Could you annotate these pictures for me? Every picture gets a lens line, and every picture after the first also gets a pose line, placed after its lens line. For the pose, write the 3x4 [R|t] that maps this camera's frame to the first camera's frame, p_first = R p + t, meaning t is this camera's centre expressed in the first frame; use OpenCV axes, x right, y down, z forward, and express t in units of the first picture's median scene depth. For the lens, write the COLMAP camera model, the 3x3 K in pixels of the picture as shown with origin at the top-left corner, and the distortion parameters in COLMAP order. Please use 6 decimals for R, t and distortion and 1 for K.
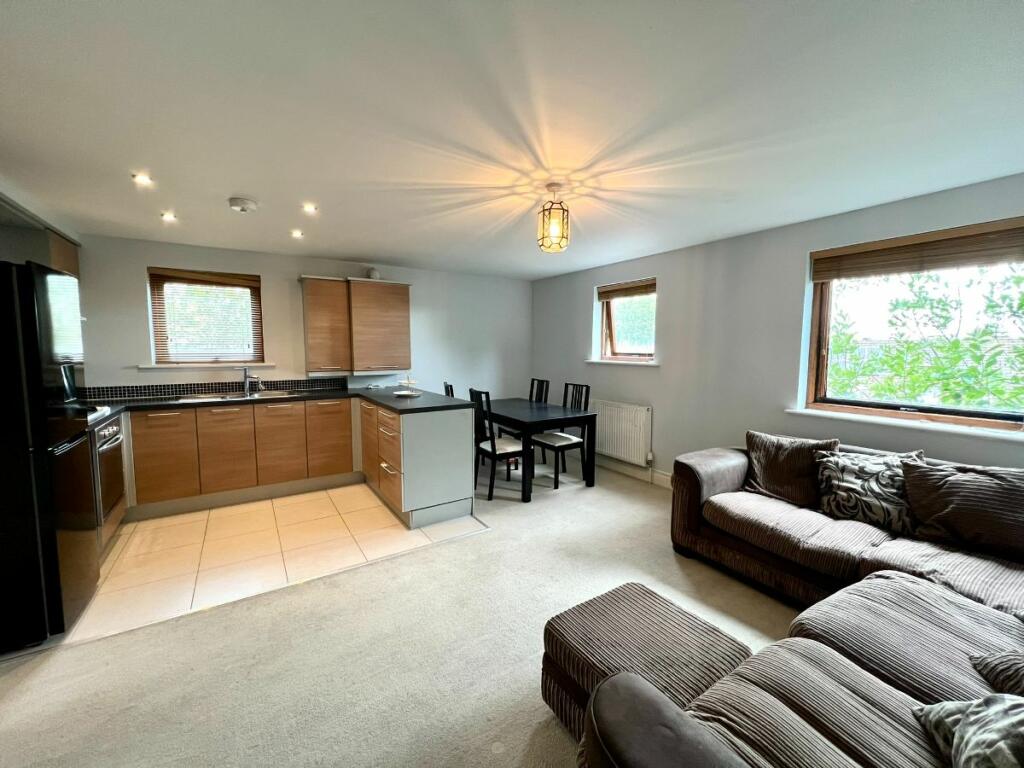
lens RADIAL K [[408.8, 0, 509.3], [0, 408.8, 381.8], [0, 0, 1]] dist [-0.000483, -0.000009]
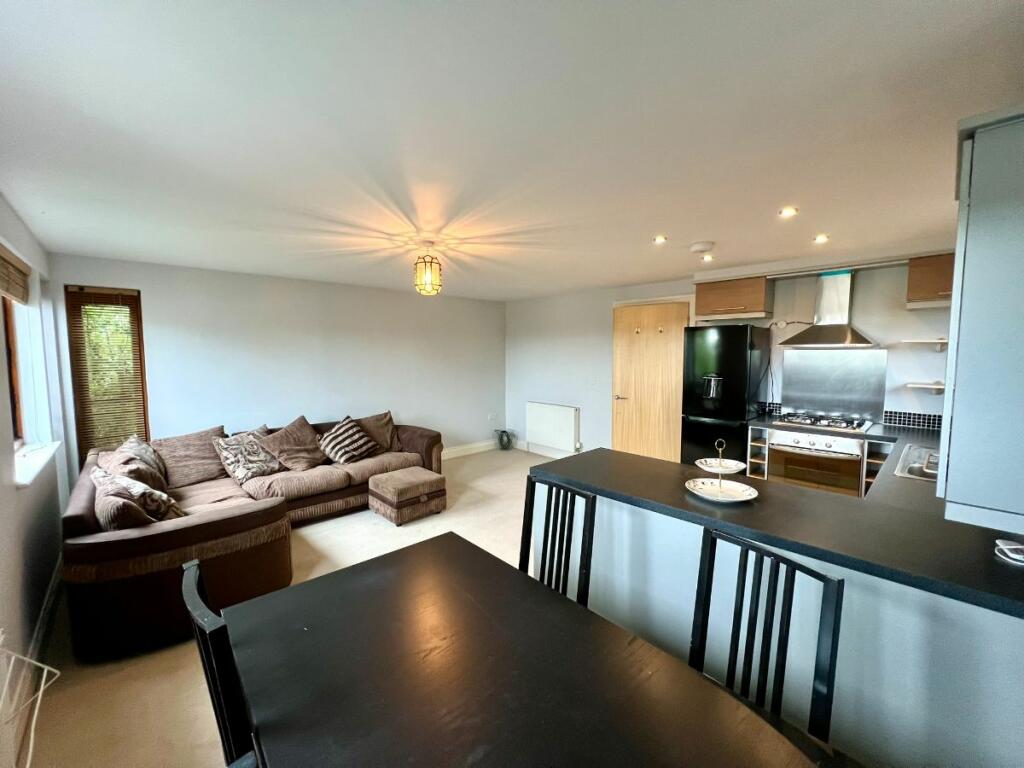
lens RADIAL K [[408.8, 0, 514.1], [0, 408.8, 387.8], [0, 0, 1]] dist [-0.000483, -0.000009]
pose [[-0.985519, 0.010731, -0.169224, 0.064680], [-0.018876, 0.984850, 0.172377, -0.255710], [0.168510, 0.173076, -0.970386, 2.255760]]
